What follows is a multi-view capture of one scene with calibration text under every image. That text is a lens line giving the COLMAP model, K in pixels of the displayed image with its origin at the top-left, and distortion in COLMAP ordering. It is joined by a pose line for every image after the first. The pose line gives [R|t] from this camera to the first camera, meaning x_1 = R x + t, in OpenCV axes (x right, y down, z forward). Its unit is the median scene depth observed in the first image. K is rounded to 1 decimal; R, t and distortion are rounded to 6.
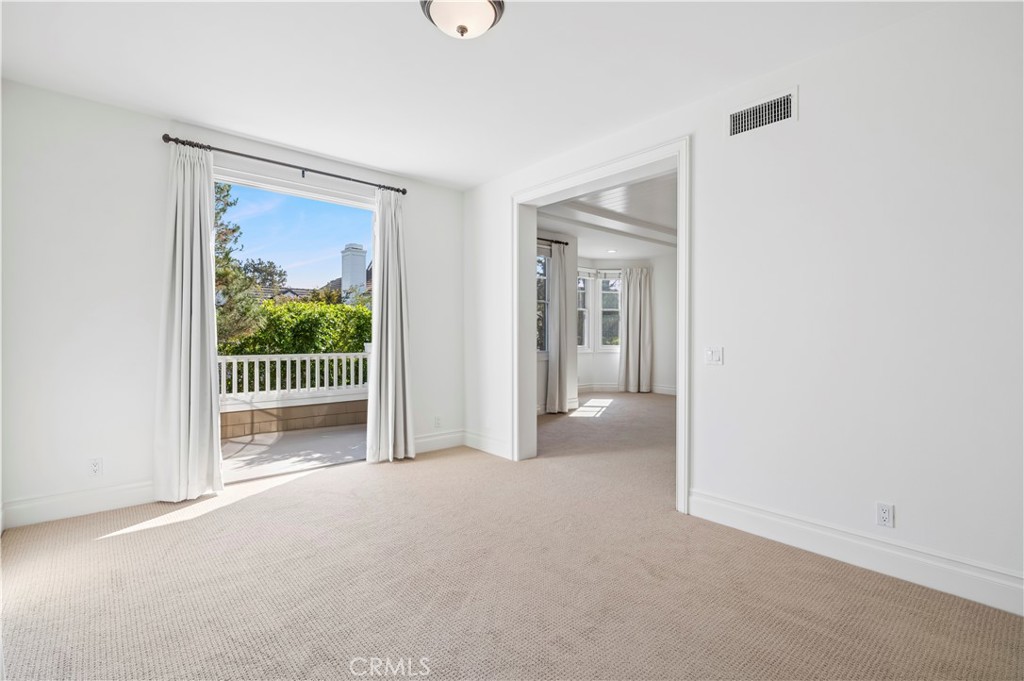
lens RADIAL K [[472.3, 0, 507.8], [0, 472.3, 340.9], [0, 0, 1]] dist [0.001866, 0.001474]
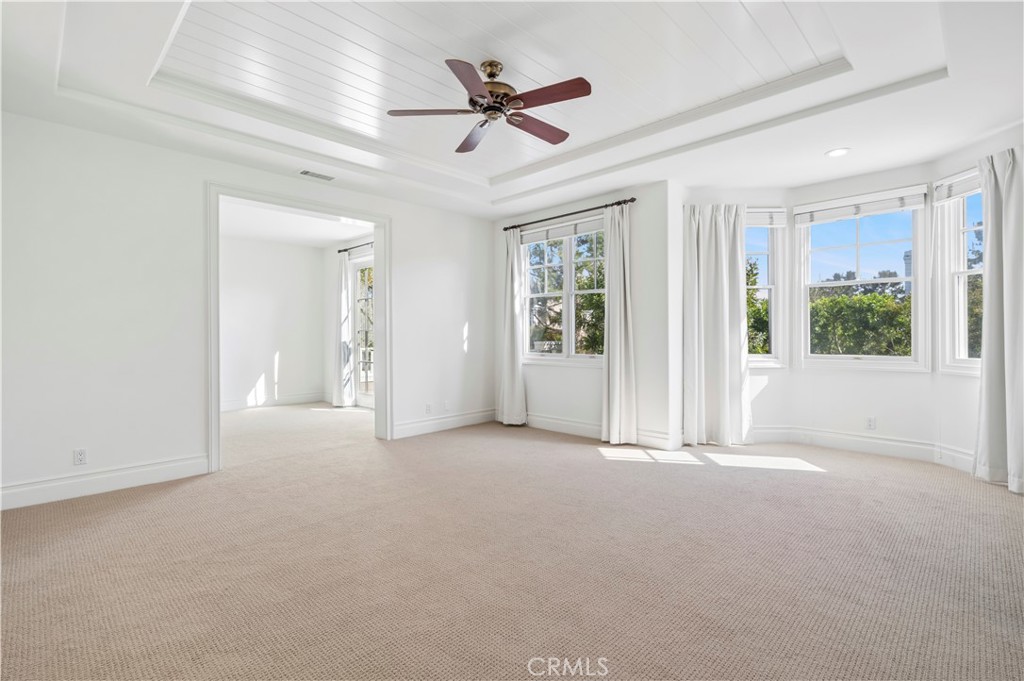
lens RADIAL K [[472.3, 0, 512.6], [0, 472.3, 336.3], [0, 0, 1]] dist [0.001866, 0.001474]
pose [[0.079069, -0.001493, -0.996868, 0.601095], [-0.011170, 0.999935, -0.002383, -0.003818], [0.996807, 0.011323, 0.079047, 0.589098]]
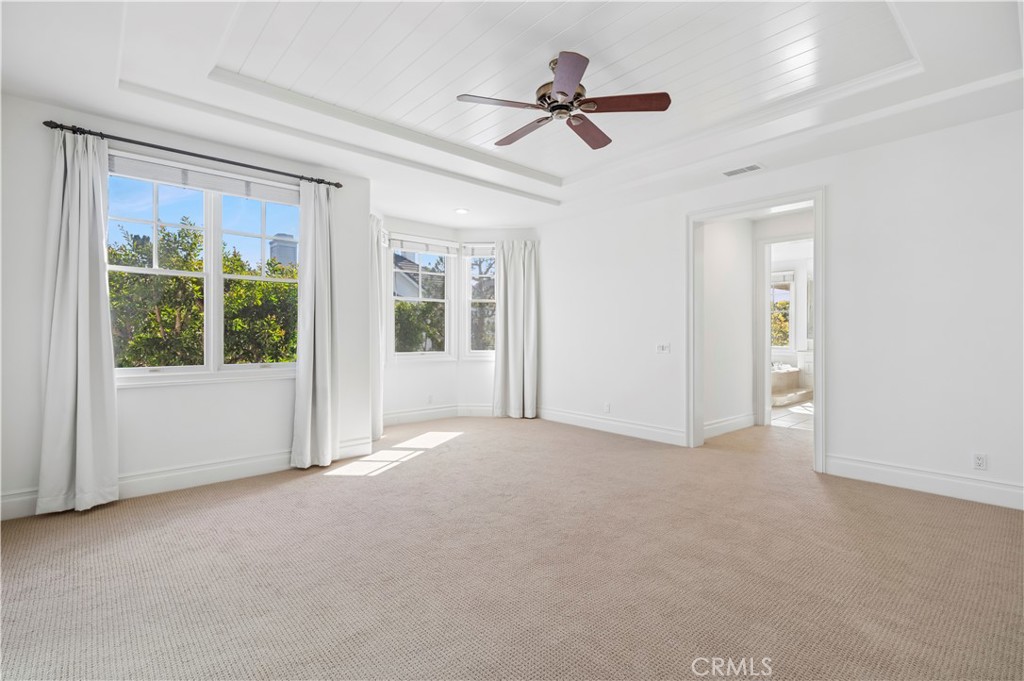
lens RADIAL K [[472.3, 0, 514.8], [0, 472.3, 340.4], [0, 0, 1]] dist [0.001866, 0.001474]
pose [[0.999961, -0.000913, 0.008738, 0.263103], [0.000955, 0.999988, -0.004818, -0.002585], [-0.008734, 0.004826, 0.999950, 0.298339]]
